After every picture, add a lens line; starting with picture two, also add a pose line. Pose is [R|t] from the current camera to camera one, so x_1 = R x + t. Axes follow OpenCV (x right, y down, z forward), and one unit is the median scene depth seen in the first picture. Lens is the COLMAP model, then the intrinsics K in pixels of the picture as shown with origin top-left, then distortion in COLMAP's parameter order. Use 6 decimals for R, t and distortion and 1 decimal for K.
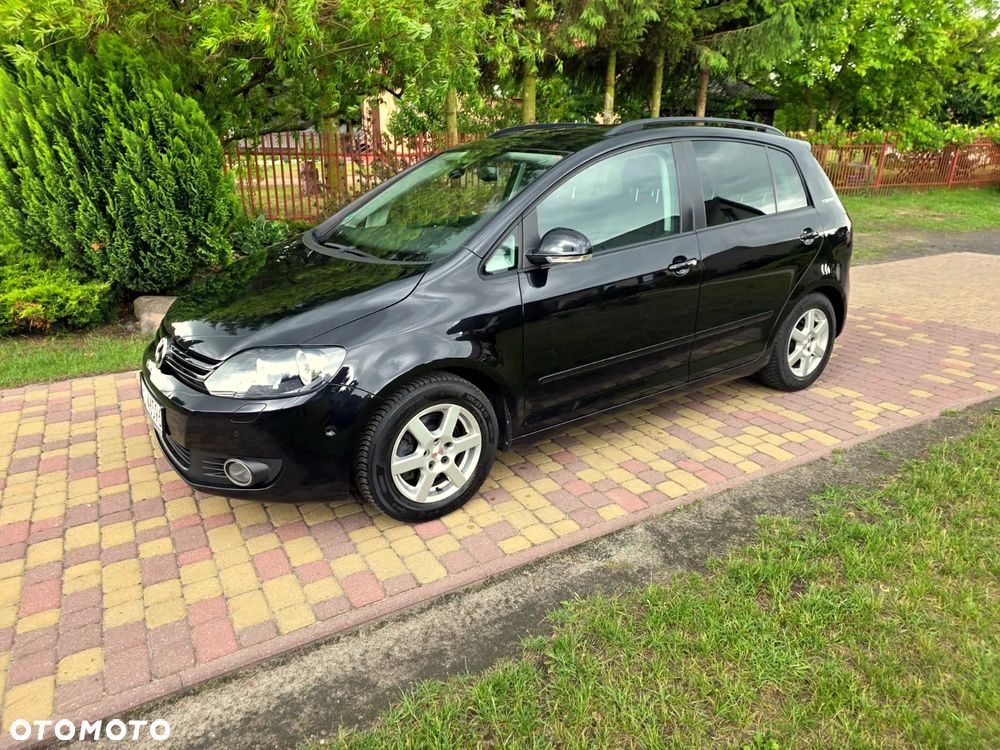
lens RADIAL K [[665.2, 0, 494.9], [0, 665.2, 360.5], [0, 0, 1]] dist [0.057159, -0.041188]
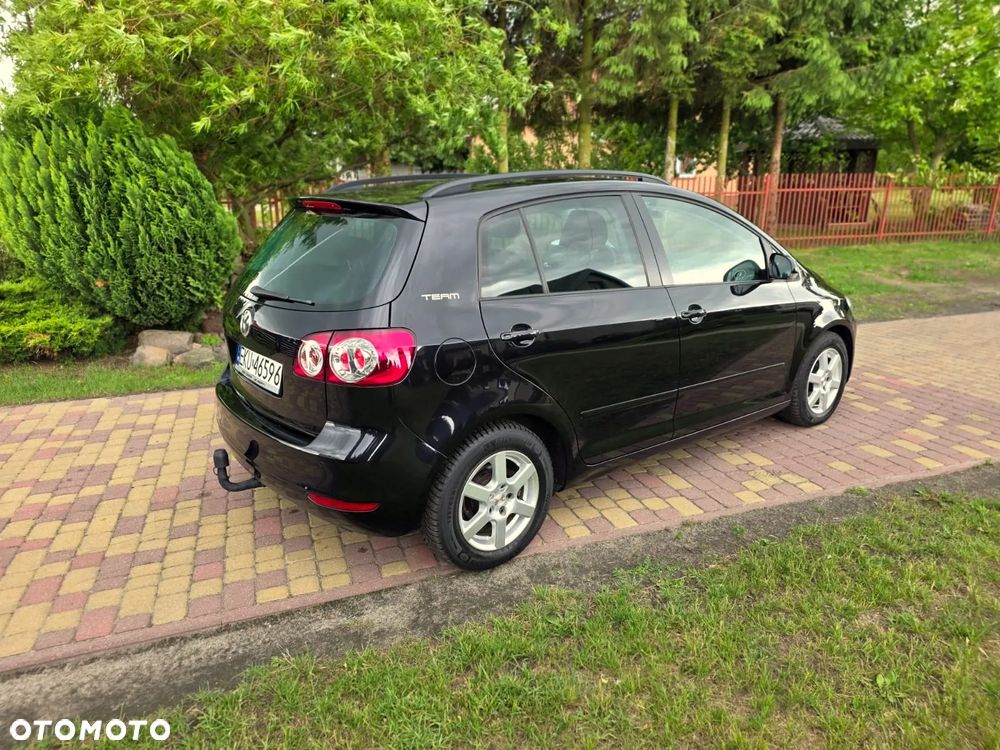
lens RADIAL K [[665.2, 0, 495.2], [0, 665.2, 359.5], [0, 0, 1]] dist [0.057159, -0.041188]
pose [[0.984365, 0.038019, -0.171987, 0.474868], [-0.048110, 0.997333, -0.054892, -0.031757], [0.169441, 0.062308, 0.983569, 0.041509]]
